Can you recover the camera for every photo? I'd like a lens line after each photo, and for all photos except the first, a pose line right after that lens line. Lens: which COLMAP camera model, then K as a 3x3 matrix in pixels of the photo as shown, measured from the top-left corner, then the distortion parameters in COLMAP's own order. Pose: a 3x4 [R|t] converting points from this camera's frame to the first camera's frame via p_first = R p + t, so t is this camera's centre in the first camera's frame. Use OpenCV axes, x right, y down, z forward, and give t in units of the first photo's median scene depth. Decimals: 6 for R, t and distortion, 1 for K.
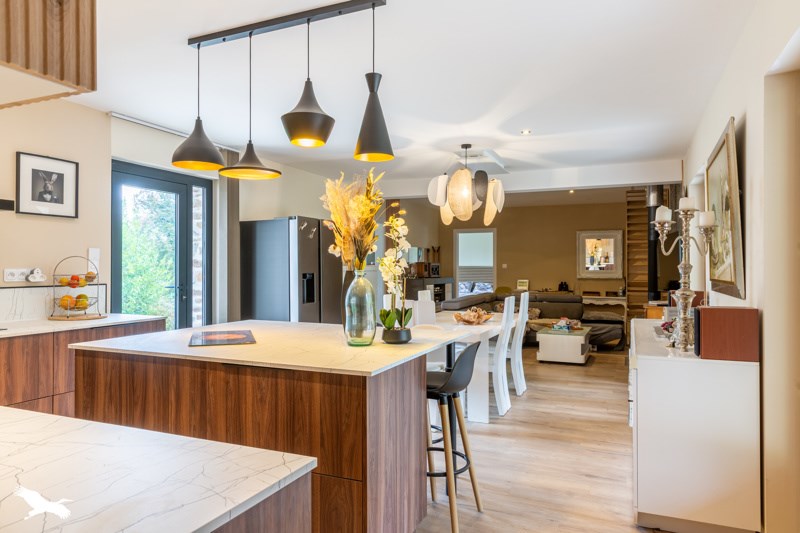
lens RADIAL K [[551.3, 0, 397.0], [0, 551.3, 263.0], [0, 0, 1]] dist [0.004203, -0.000858]
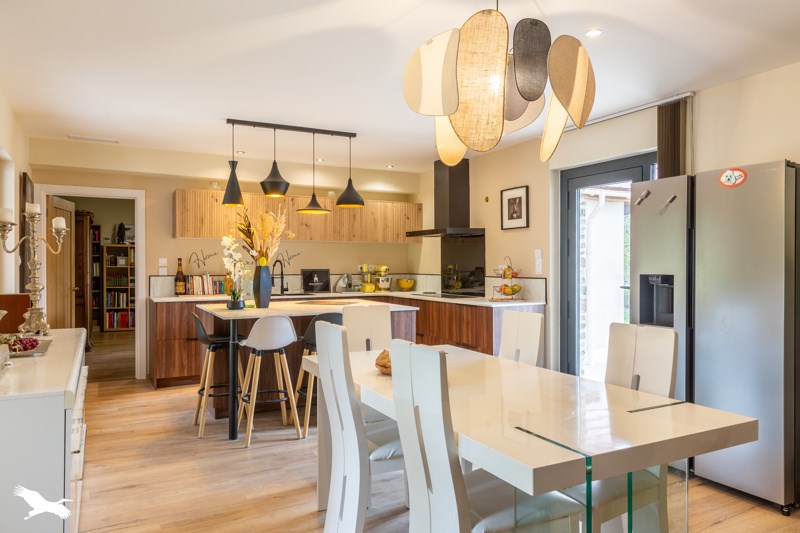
lens RADIAL K [[551.3, 0, 397.1], [0, 551.3, 268.6], [0, 0, 1]] dist [0.004203, -0.000858]
pose [[-0.624786, 0.005143, -0.780779, 0.726432], [0.003493, 0.999987, 0.003791, 0.012964], [0.780788, -0.000359, -0.624795, 1.768477]]
